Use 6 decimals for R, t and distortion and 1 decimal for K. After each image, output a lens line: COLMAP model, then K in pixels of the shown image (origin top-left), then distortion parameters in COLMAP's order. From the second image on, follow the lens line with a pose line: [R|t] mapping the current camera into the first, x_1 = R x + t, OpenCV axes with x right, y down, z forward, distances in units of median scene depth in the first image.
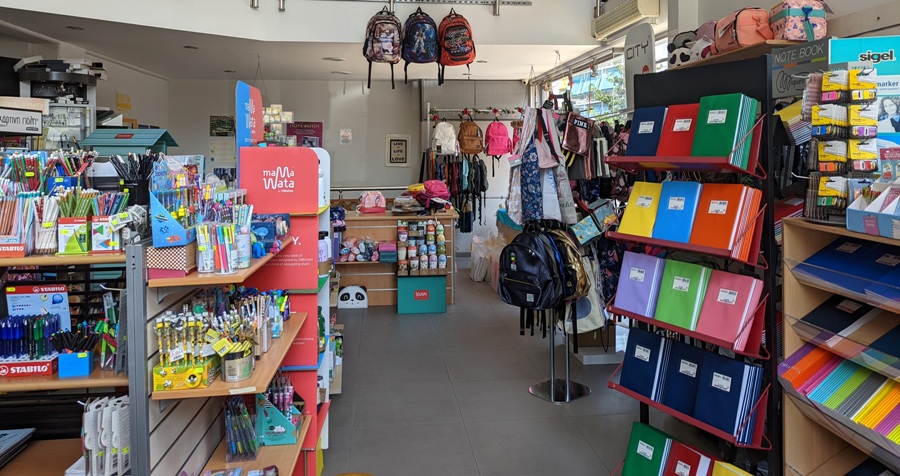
lens RADIAL K [[585.5, 0, 450.2], [0, 585.5, 238.7], [0, 0, 1]] dist [0.003416, 0.000568]
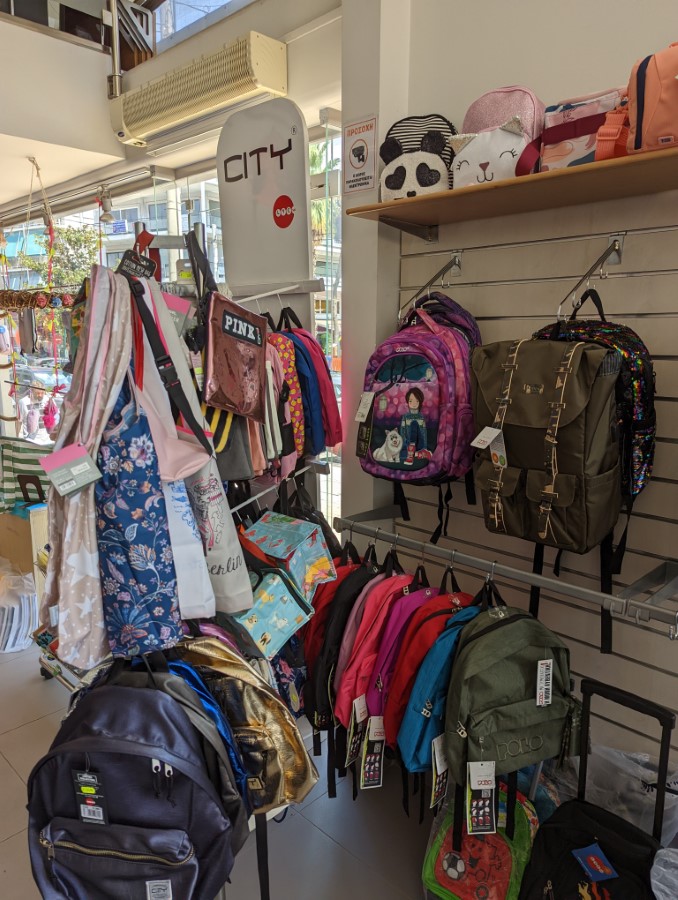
lens RADIAL K [[643.7, 0, 324.2], [0, 643.7, 462.9], [0, 0, 1]] dist [0.037199, -0.000884]
pose [[0.790726, -0.116854, 0.600914, 0.023378], [0.083644, 0.993030, 0.083041, -0.144304], [-0.606429, -0.015400, 0.794988, 0.664399]]
